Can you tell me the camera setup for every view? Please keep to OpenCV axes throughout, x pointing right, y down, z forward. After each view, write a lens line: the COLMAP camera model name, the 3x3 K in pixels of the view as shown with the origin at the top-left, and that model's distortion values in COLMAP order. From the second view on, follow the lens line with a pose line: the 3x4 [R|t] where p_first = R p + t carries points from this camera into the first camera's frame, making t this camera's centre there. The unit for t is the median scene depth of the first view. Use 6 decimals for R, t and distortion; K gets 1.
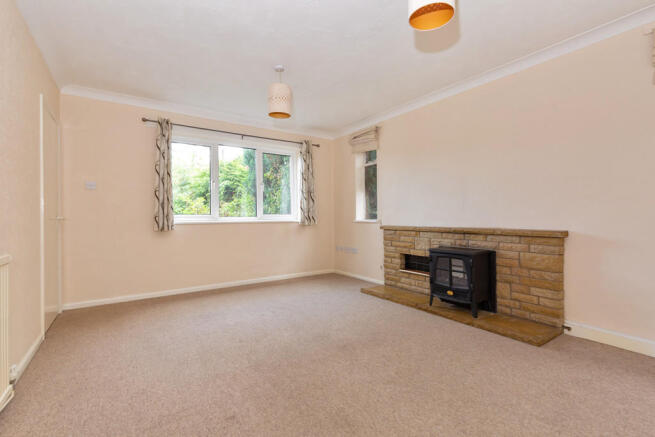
lens RADIAL K [[310.6, 0, 327.5], [0, 310.6, 218.5], [0, 0, 1]] dist [0.024917, -0.000023]
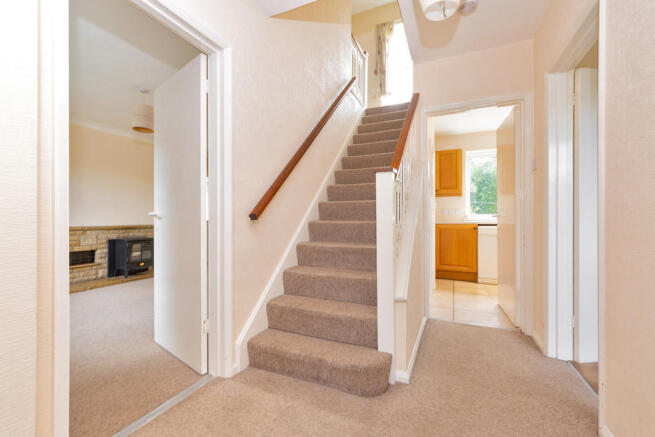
lens RADIAL K [[289.9, 0, 327.5], [0, 289.9, 218.5], [0, 0, 1]] dist [-0.000685, -0.000242]
pose [[-0.541024, 0.002698, 0.841003, -1.324302], [0.008374, 0.999963, 0.002179, -0.000382], [-0.840965, 0.008222, -0.541026, 0.913350]]
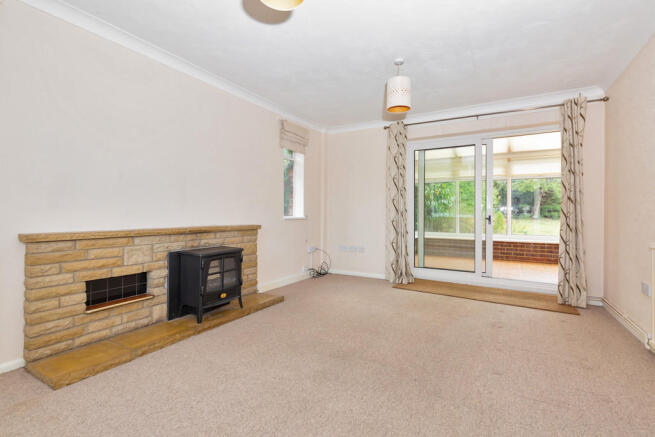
lens RADIAL K [[310.6, 0, 327.5], [0, 310.6, 218.5], [0, 0, 1]] dist [0.024917, -0.000023]
pose [[-0.444435, -0.008134, 0.895774, -0.540311], [0.004216, 0.999929, 0.011172, -0.003777], [-0.895801, 0.008742, -0.444369, 1.035657]]
